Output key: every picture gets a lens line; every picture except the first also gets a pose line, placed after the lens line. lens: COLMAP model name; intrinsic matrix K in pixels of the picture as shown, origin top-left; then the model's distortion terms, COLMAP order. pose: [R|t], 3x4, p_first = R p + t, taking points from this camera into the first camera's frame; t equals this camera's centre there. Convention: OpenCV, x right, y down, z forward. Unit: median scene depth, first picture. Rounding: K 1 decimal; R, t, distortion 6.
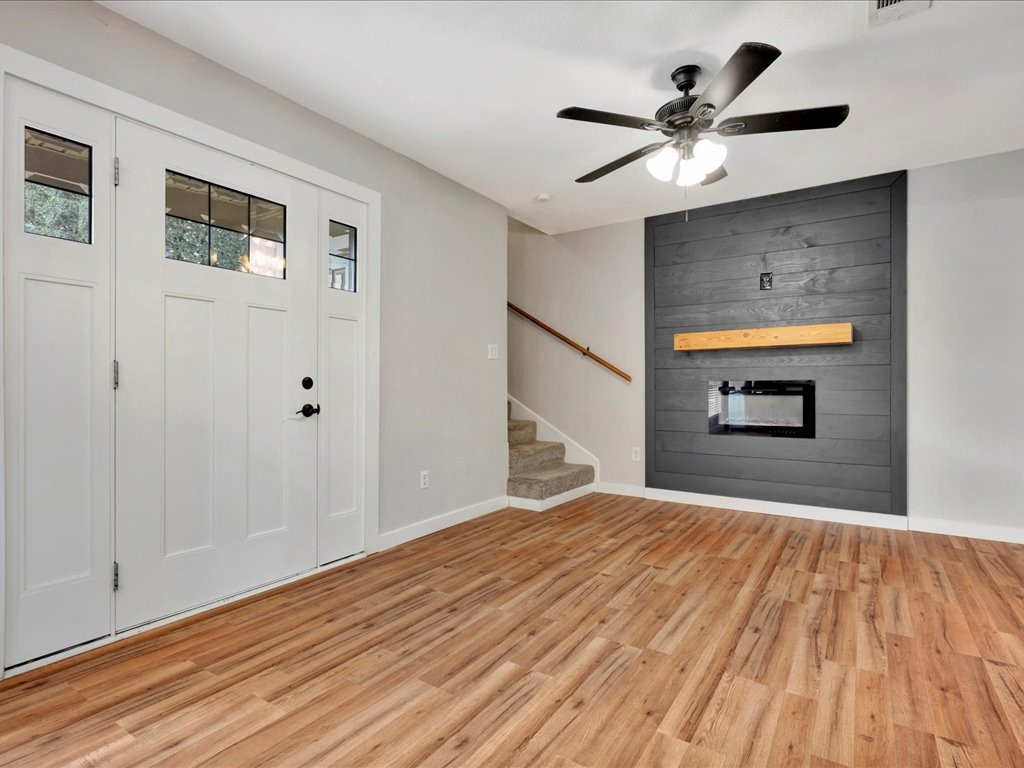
lens RADIAL K [[544.5, 0, 510.7], [0, 544.5, 392.3], [0, 0, 1]] dist [-0.000128, 0.003093]
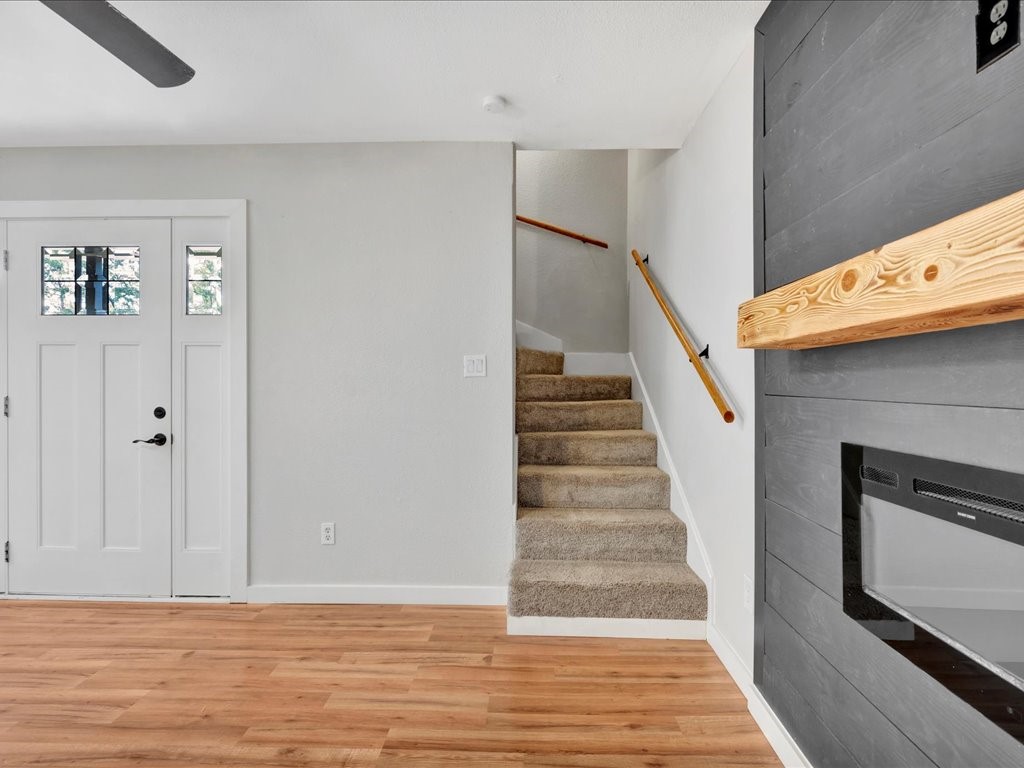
lens RADIAL K [[514.2, 0, 516.2], [0, 514.2, 384.8], [0, 0, 1]] dist [-0.000439, -0.000126]
pose [[0.522989, 0.005405, -0.852322, 0.776084], [-0.013606, 0.999905, -0.002008, -0.074528], [0.852231, 0.012647, 0.523013, 1.033551]]
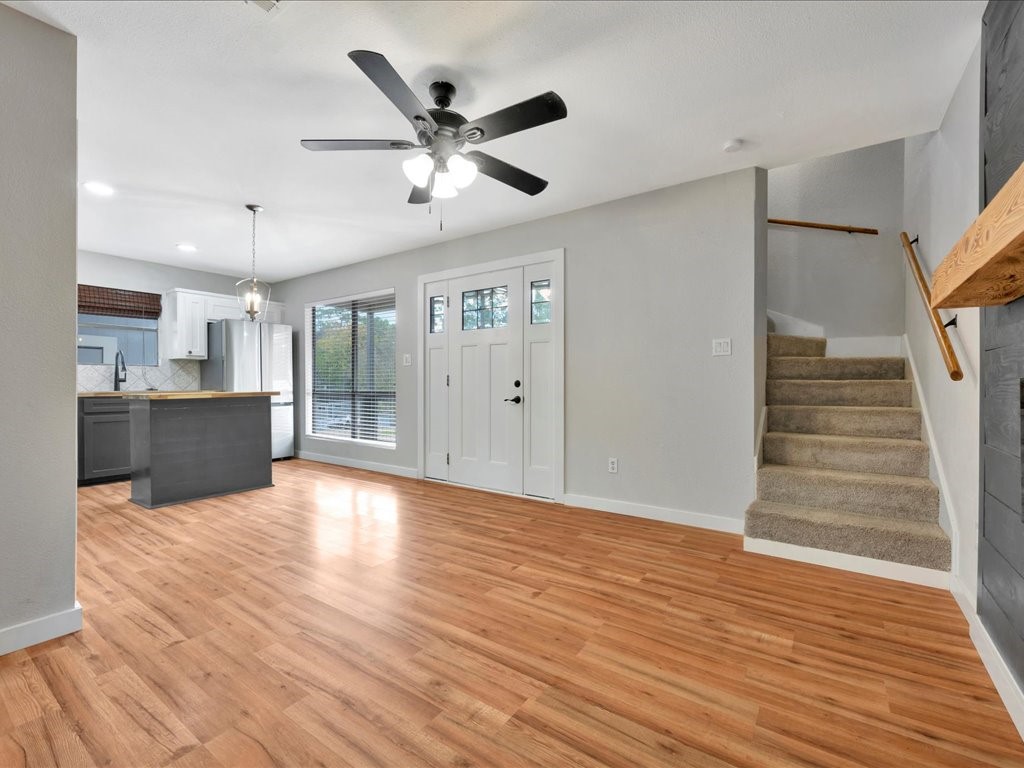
lens RADIAL K [[453.2, 0, 511.0], [0, 453.2, 385.9], [0, 0, 1]] dist [-0.000110, -0.000931]
pose [[-0.039405, 0.003967, -0.999215, 1.024759], [-0.015819, 0.999864, 0.004594, -0.015873], [0.999098, 0.015987, -0.039337, 1.005571]]
